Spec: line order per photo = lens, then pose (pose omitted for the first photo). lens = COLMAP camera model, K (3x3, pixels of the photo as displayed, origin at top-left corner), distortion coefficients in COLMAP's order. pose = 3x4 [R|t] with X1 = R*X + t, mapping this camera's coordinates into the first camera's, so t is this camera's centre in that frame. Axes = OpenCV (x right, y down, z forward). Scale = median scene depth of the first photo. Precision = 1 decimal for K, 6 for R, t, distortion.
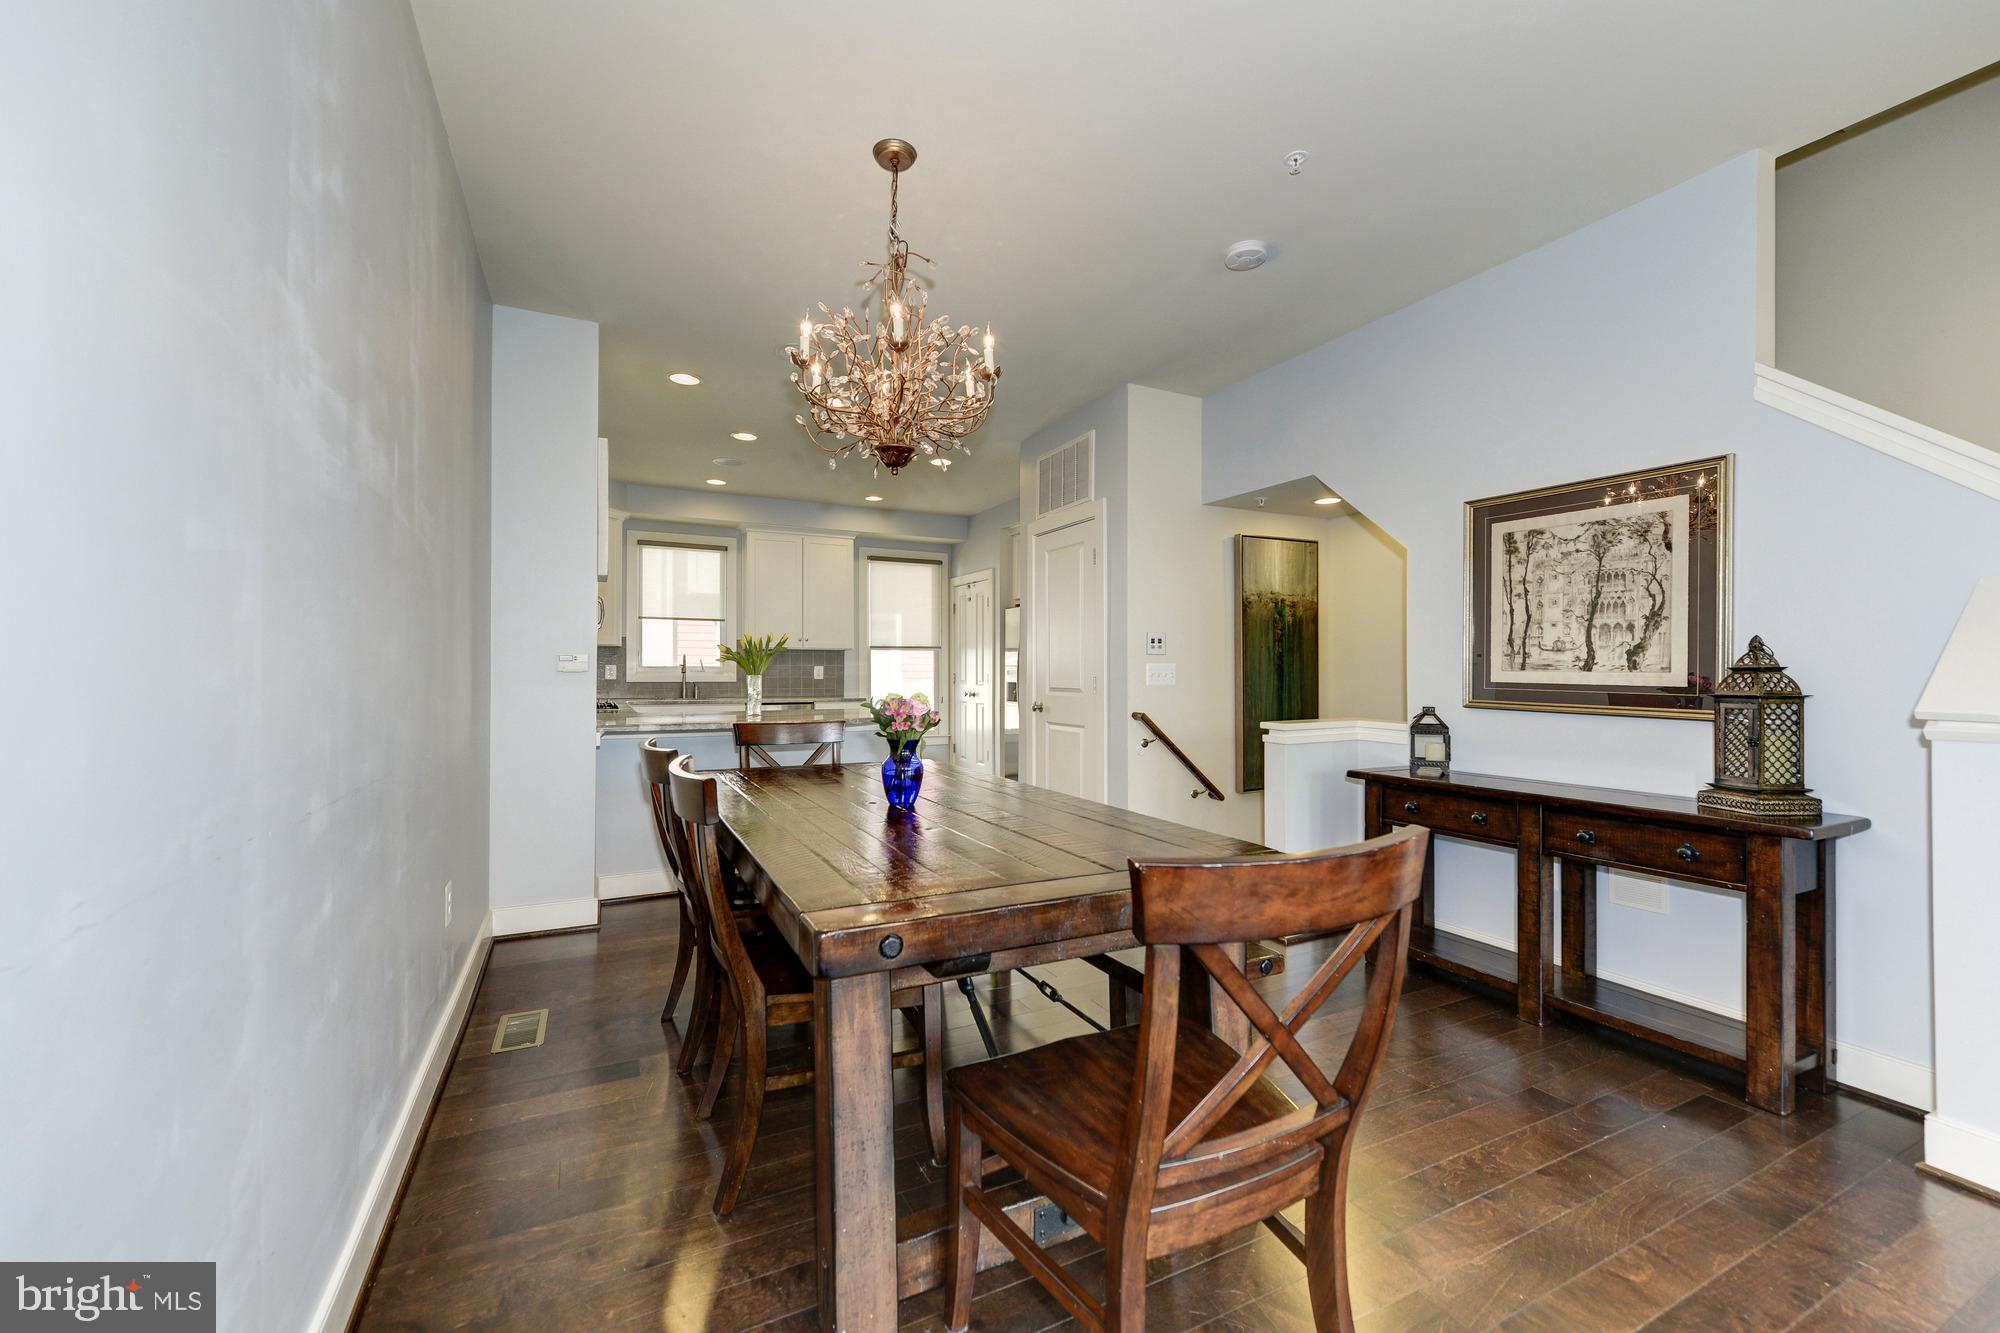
lens RADIAL K [[781.2, 0, 988.8], [0, 781.2, 664.5], [0, 0, 1]] dist [0.001520, 0.000110]
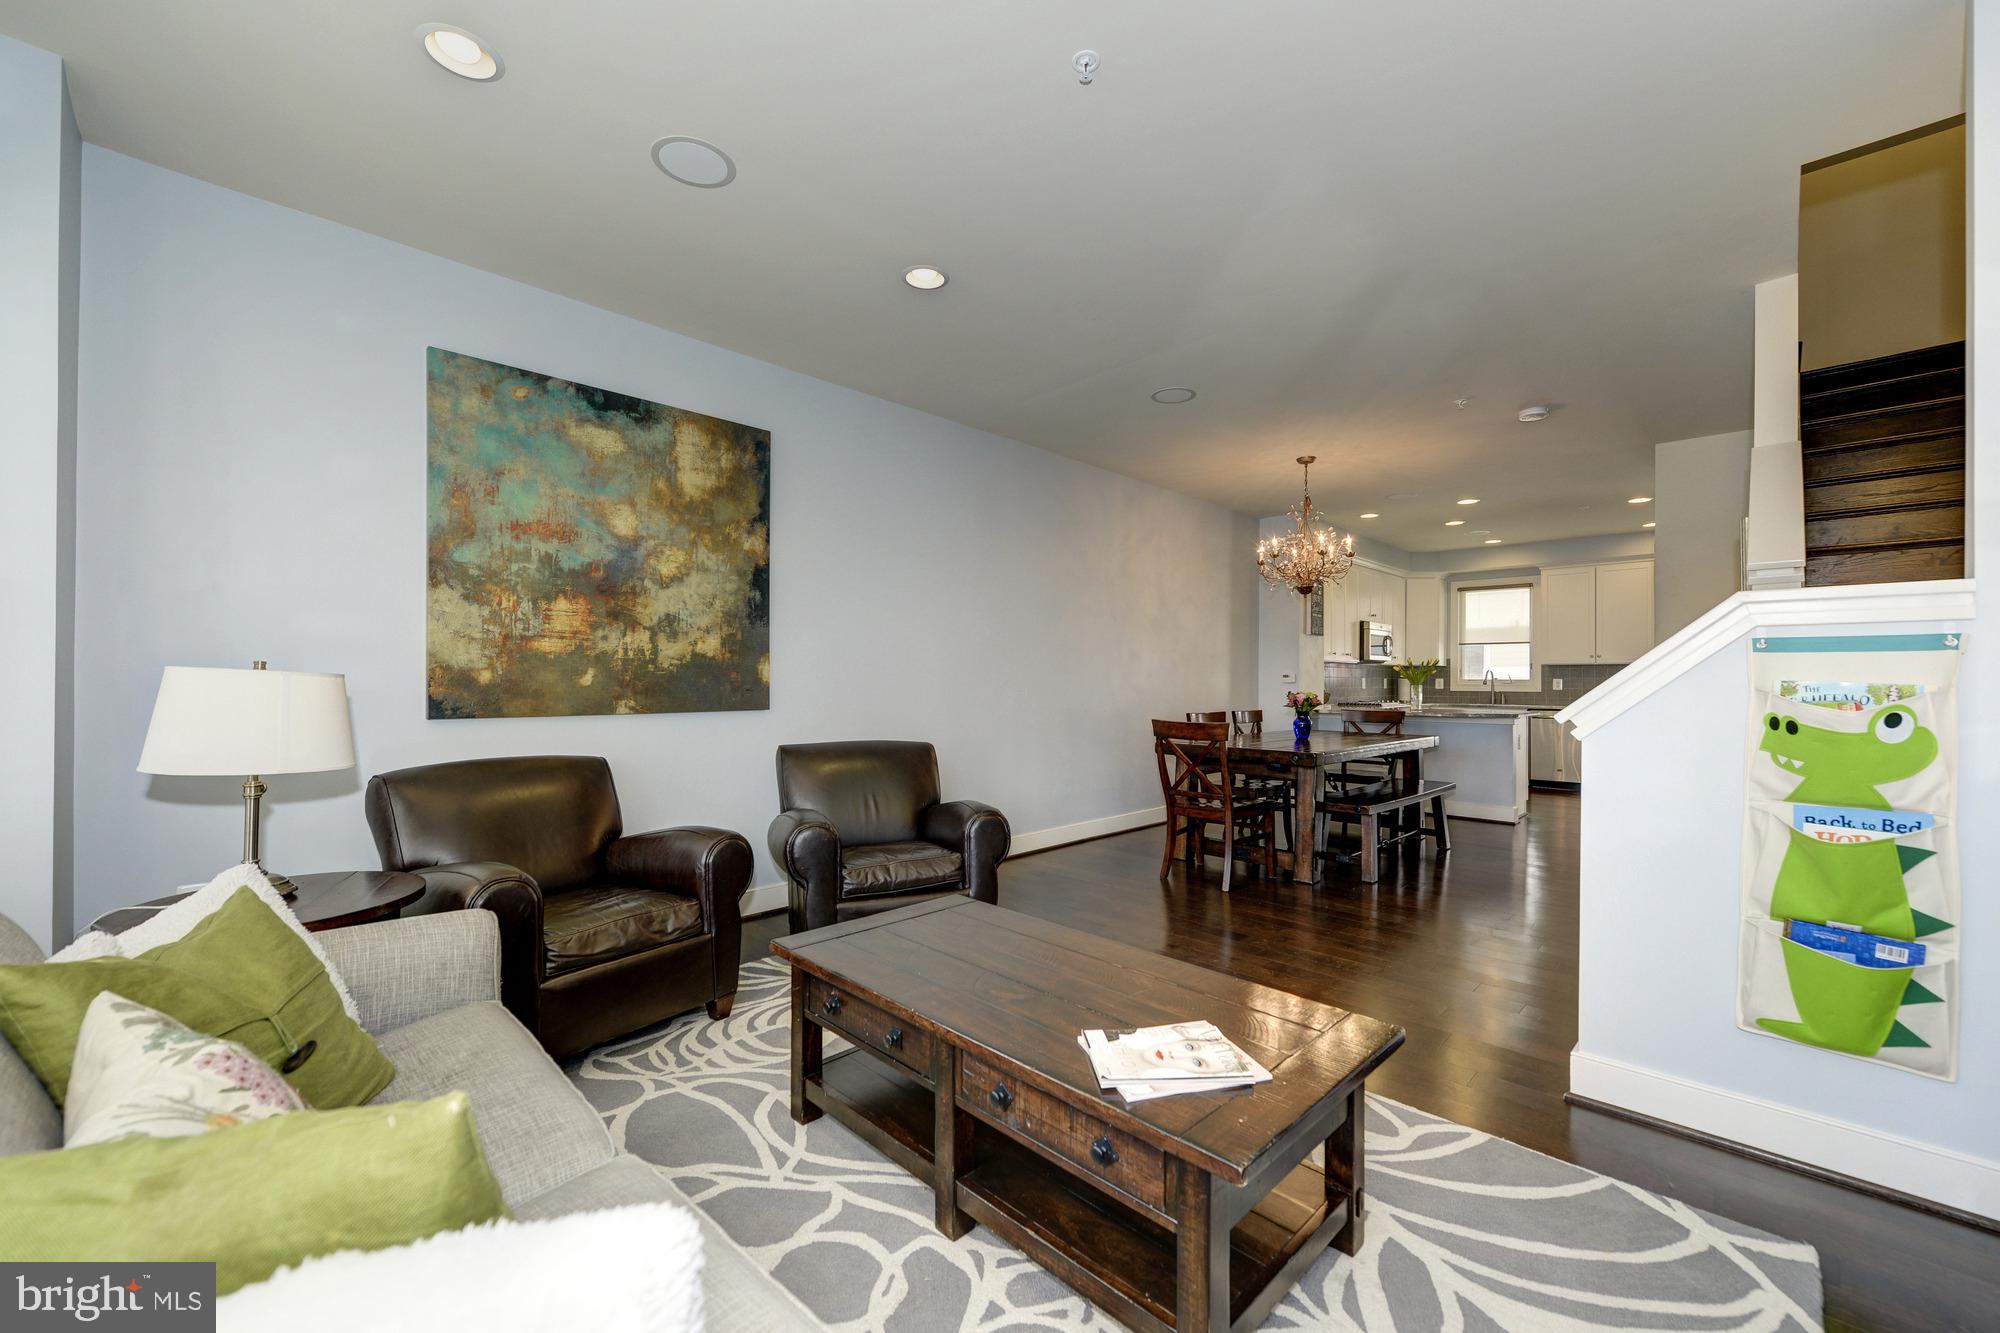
lens RADIAL K [[777.6, 0, 1005.9], [0, 777.6, 675.3], [0, 0, 1]] dist [0.000405, 0.000005]
pose [[0.312587, -0.009478, -0.949842, 0.597353], [0.006227, 0.999949, -0.007929, 0.000274], [0.949869, -0.003437, 0.312631, -0.191092]]
